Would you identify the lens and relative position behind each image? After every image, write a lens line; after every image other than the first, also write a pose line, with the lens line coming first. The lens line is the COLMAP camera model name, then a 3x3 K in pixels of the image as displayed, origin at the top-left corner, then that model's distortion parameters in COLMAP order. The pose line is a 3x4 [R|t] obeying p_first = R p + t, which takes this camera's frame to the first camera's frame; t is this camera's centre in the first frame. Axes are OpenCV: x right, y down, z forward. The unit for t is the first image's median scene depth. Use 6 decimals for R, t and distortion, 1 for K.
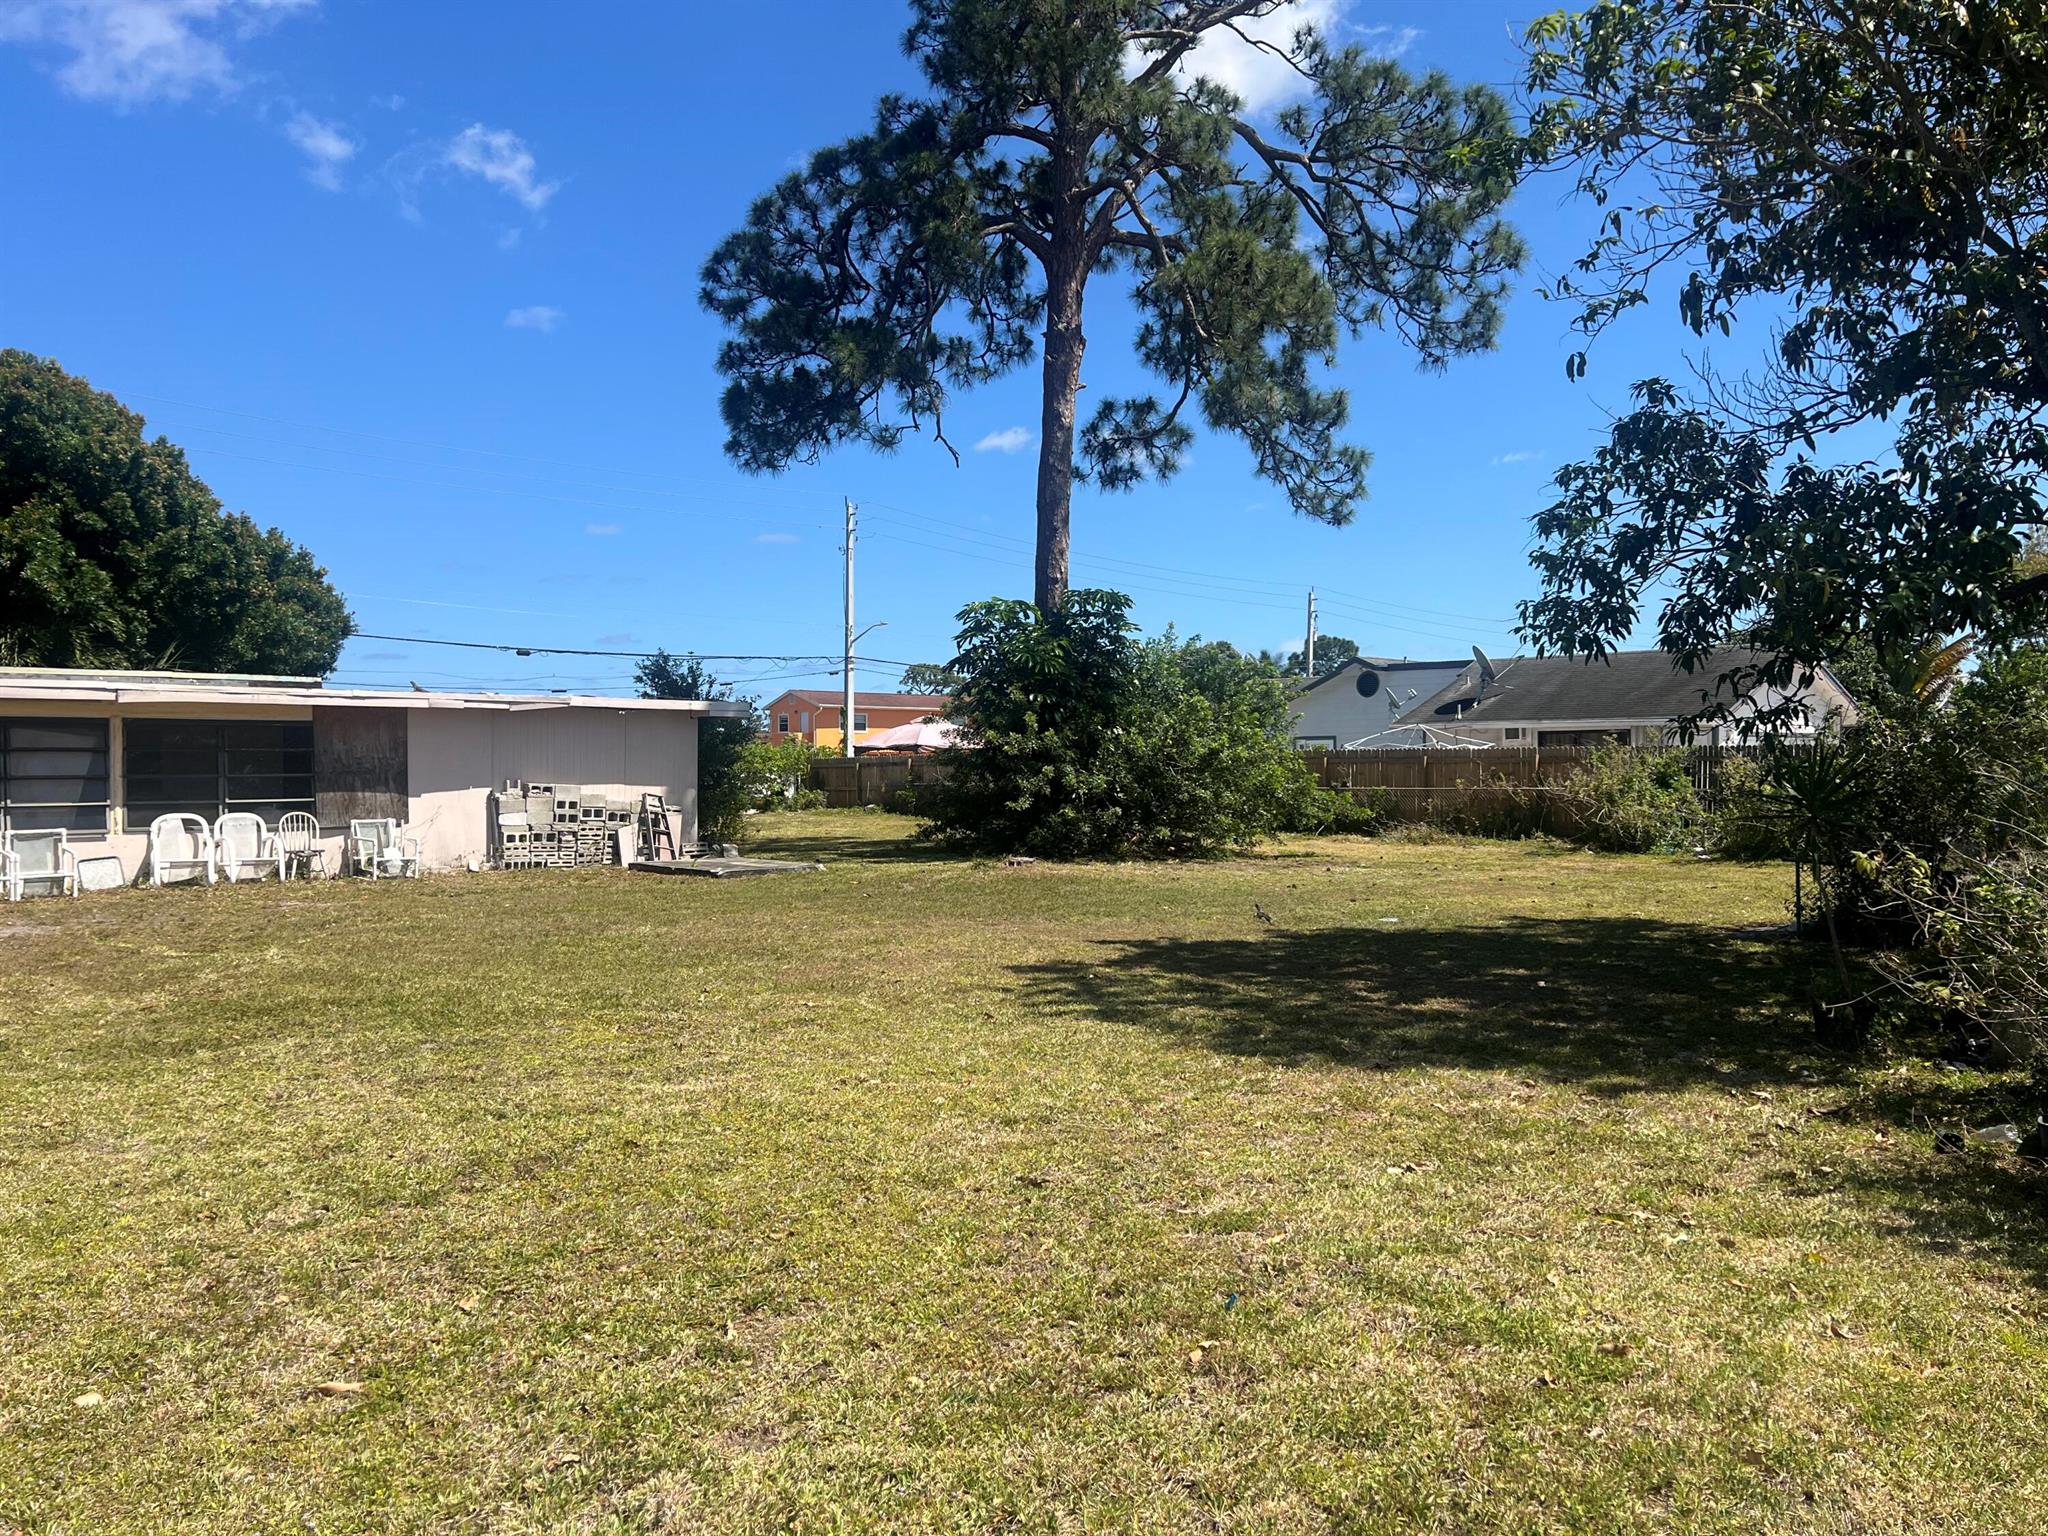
lens RADIAL K [[1549.9, 0, 1023.4], [0, 1549.9, 773.2], [0, 0, 1]] dist [0.007964, -0.046293]
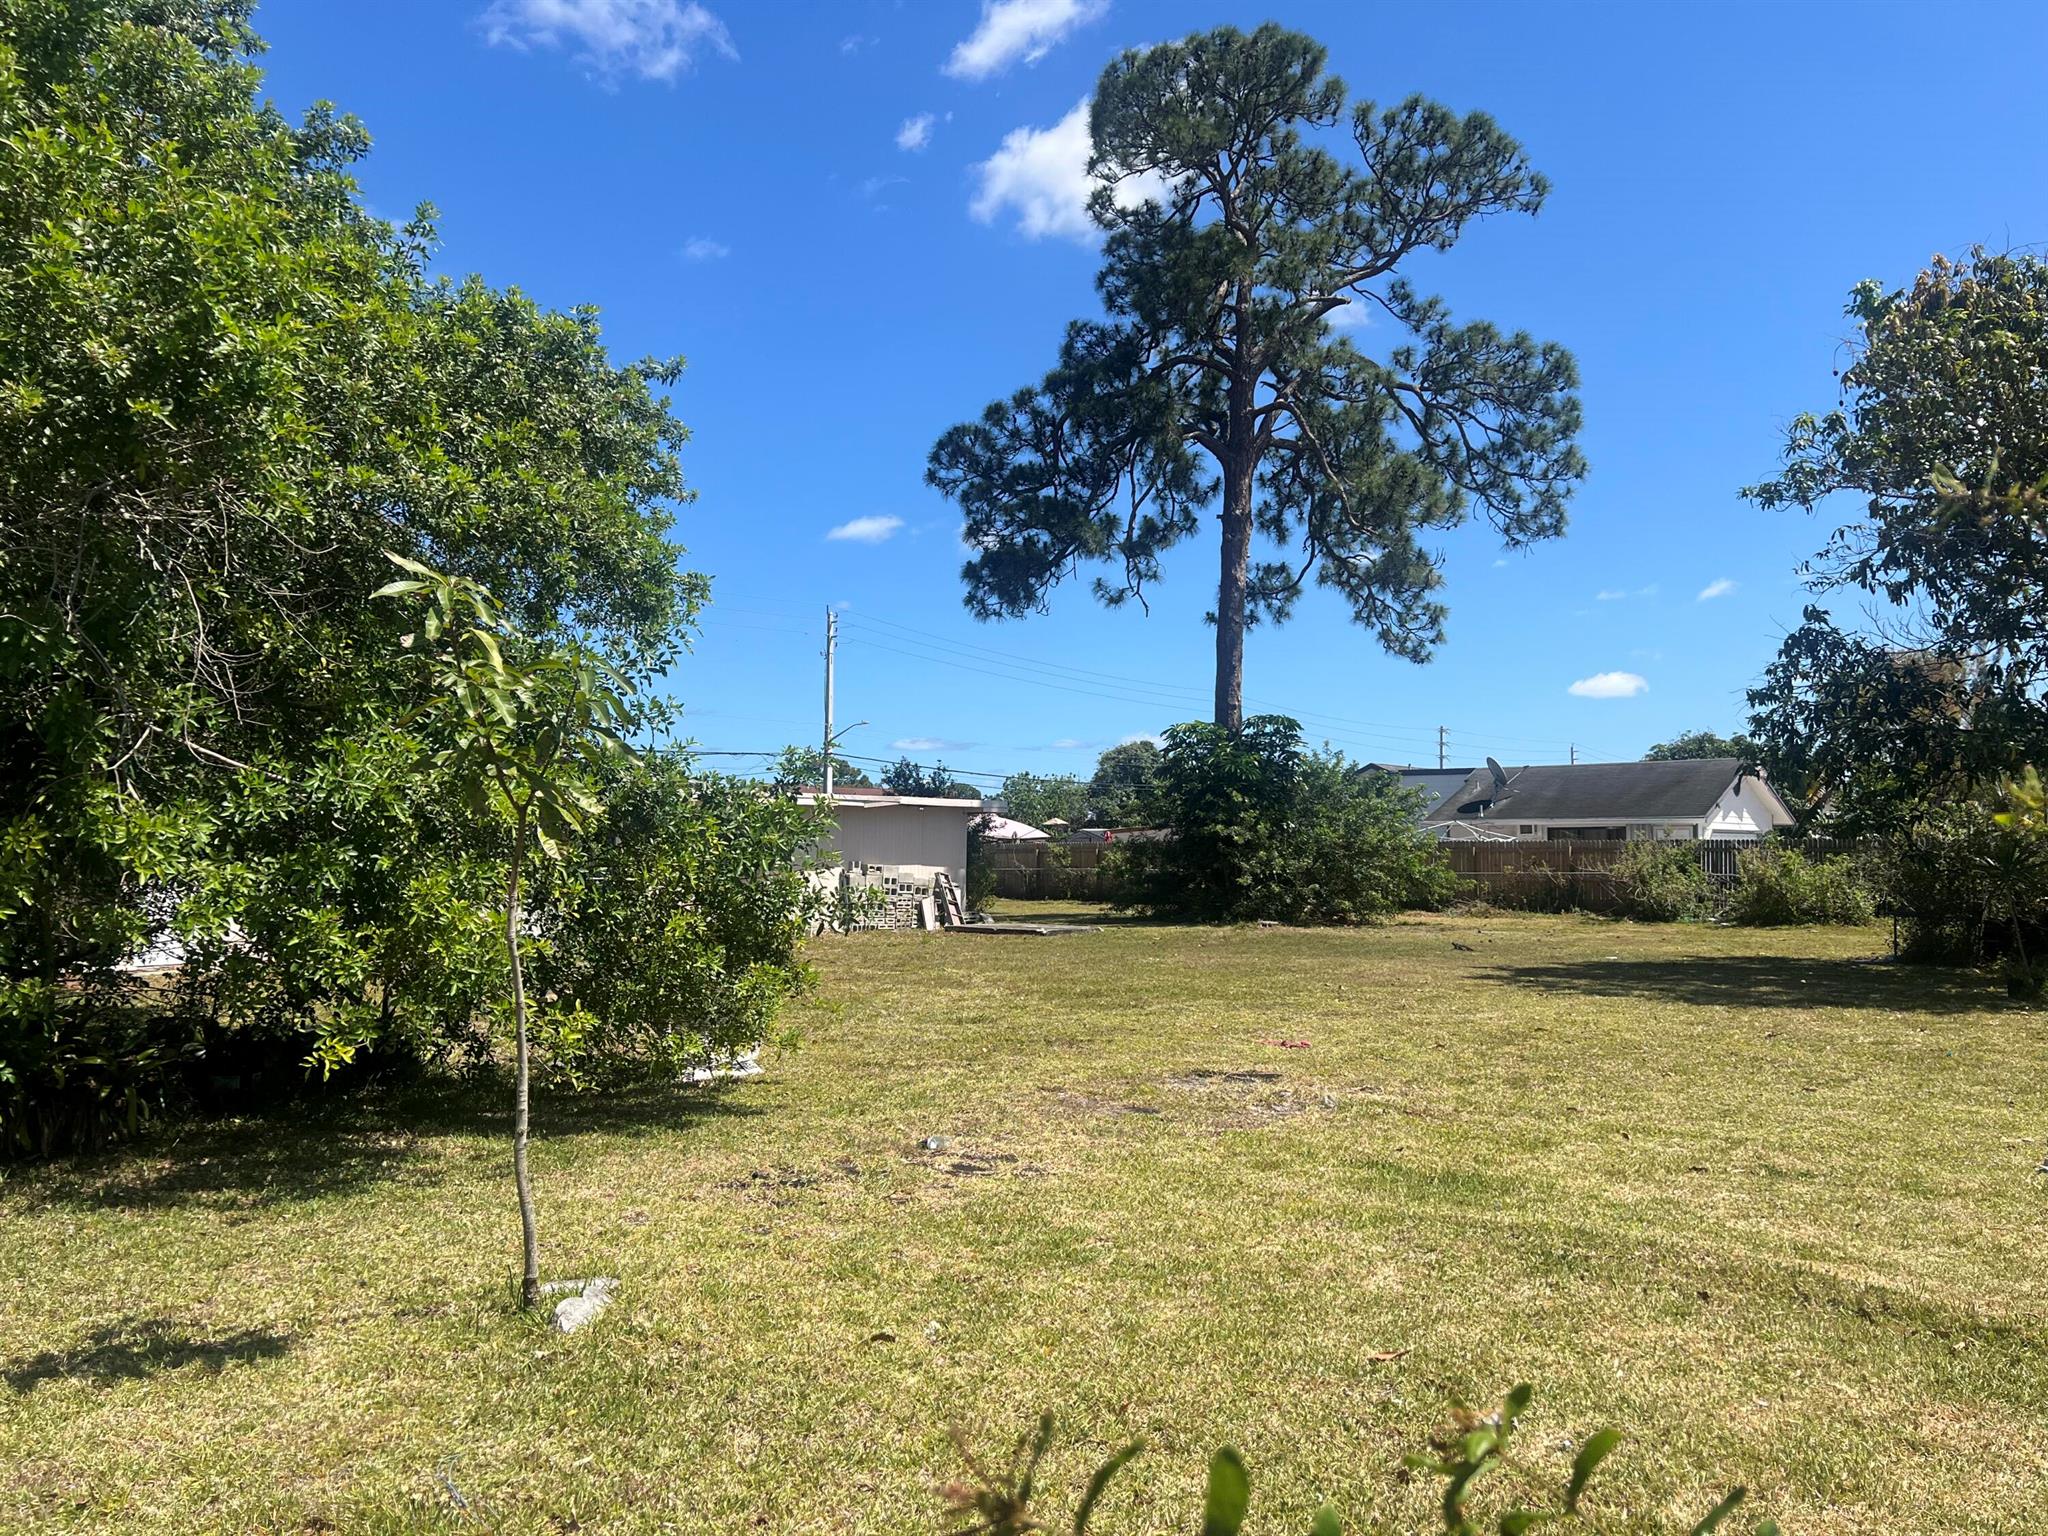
lens RADIAL K [[1554.0, 0, 1025.2], [0, 1554.0, 759.8], [0, 0, 1]] dist [0.004299, -0.000577]
pose [[0.995202, 0.009209, 0.097411, -0.270638], [-0.002358, 0.997529, -0.070211, 0.009272], [-0.097817, 0.069644, 0.992765, -0.247611]]
